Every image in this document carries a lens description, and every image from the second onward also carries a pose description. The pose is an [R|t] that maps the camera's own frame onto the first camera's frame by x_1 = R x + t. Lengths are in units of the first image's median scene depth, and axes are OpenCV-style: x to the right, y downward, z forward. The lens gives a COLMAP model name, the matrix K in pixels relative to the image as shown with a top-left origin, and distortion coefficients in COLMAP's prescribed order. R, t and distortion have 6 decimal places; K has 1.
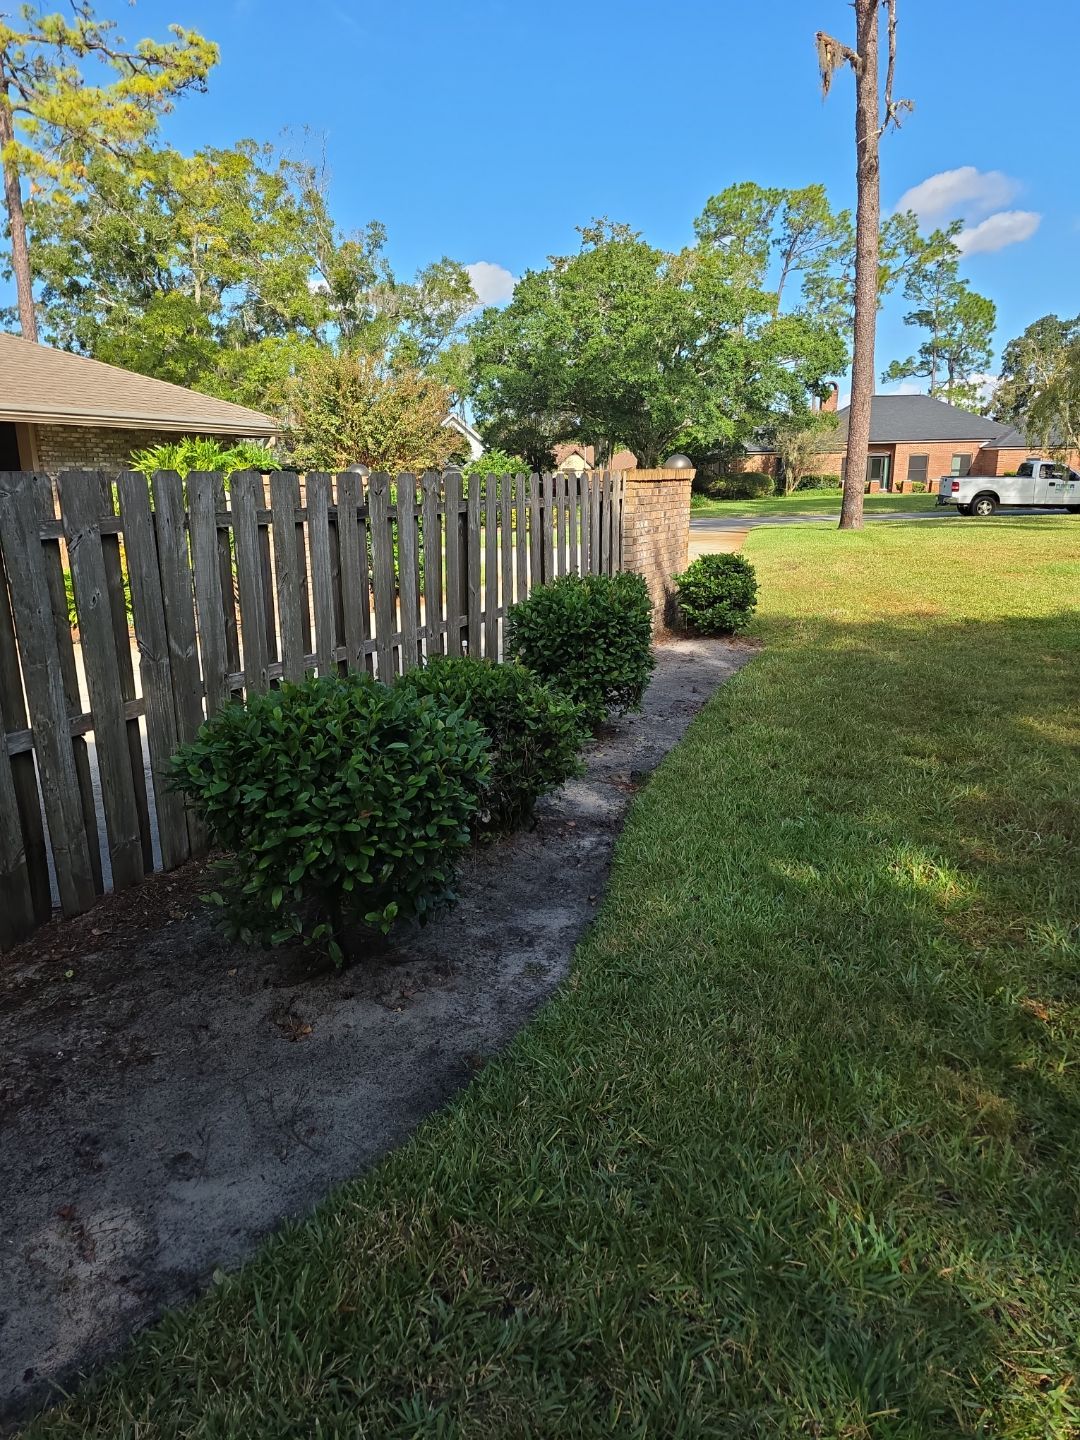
lens RADIAL K [[965.8, 0, 531.1], [0, 965.8, 715.4], [0, 0, 1]] dist [0.065730, -0.041035]
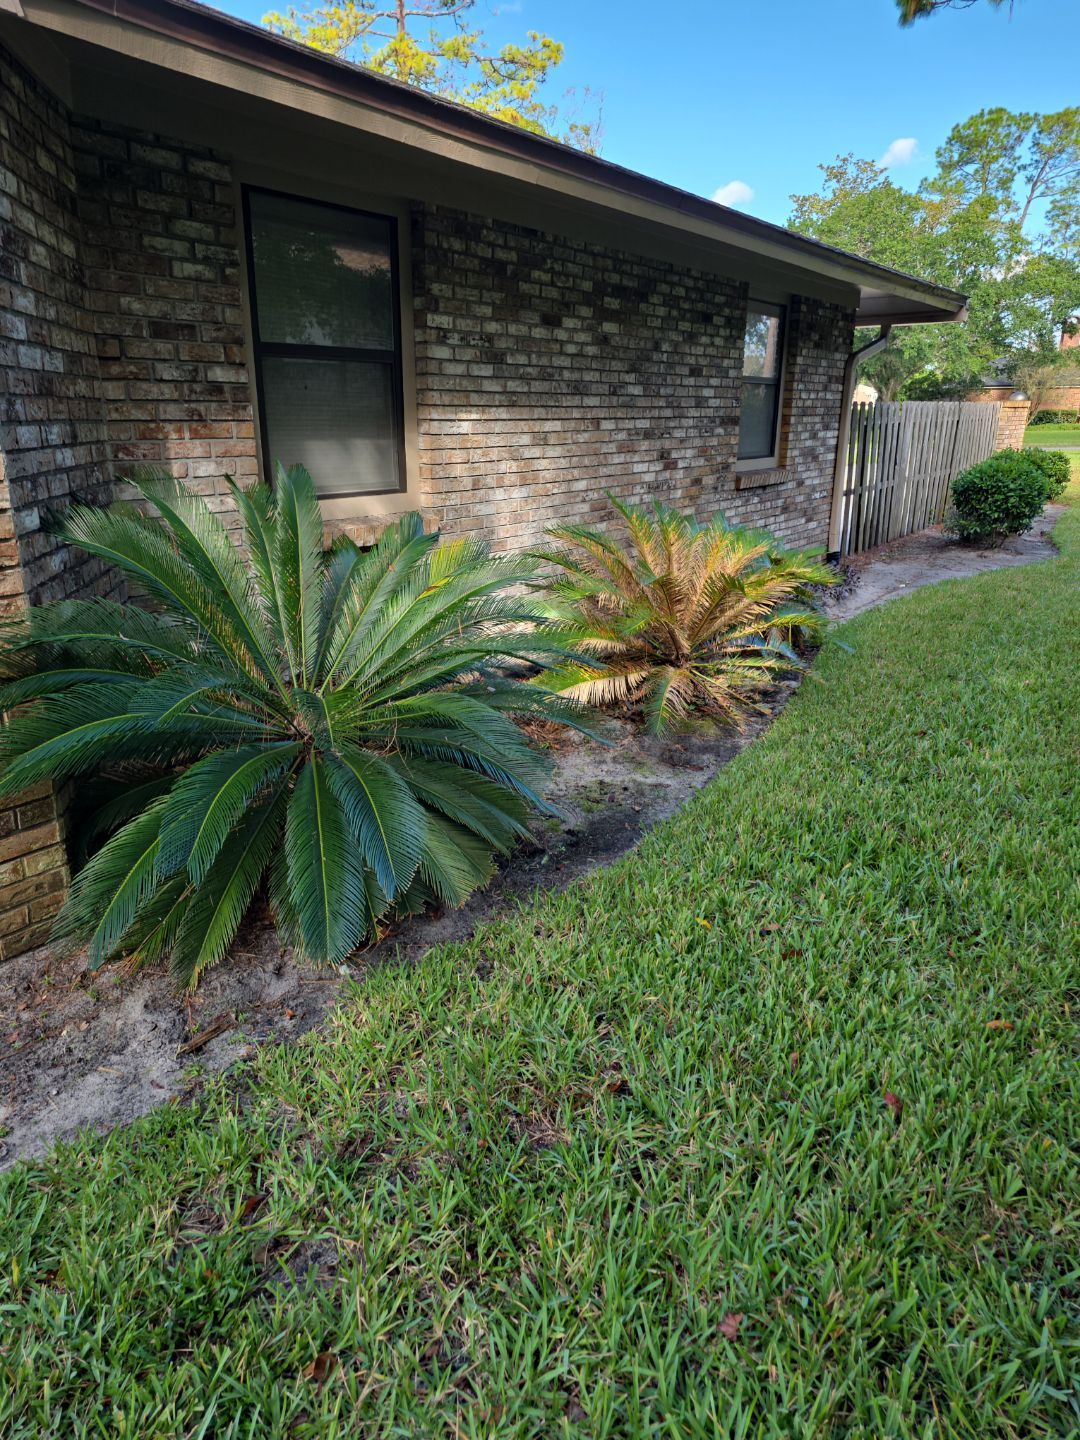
lens RADIAL K [[965.8, 0, 531.1], [0, 965.8, 715.4], [0, 0, 1]] dist [0.065730, -0.041035]
pose [[0.984650, 0.060377, -0.163766, -0.040381], [-0.050181, 0.996577, 0.065700, 0.023071], [0.167172, -0.056473, 0.984309, -0.089118]]
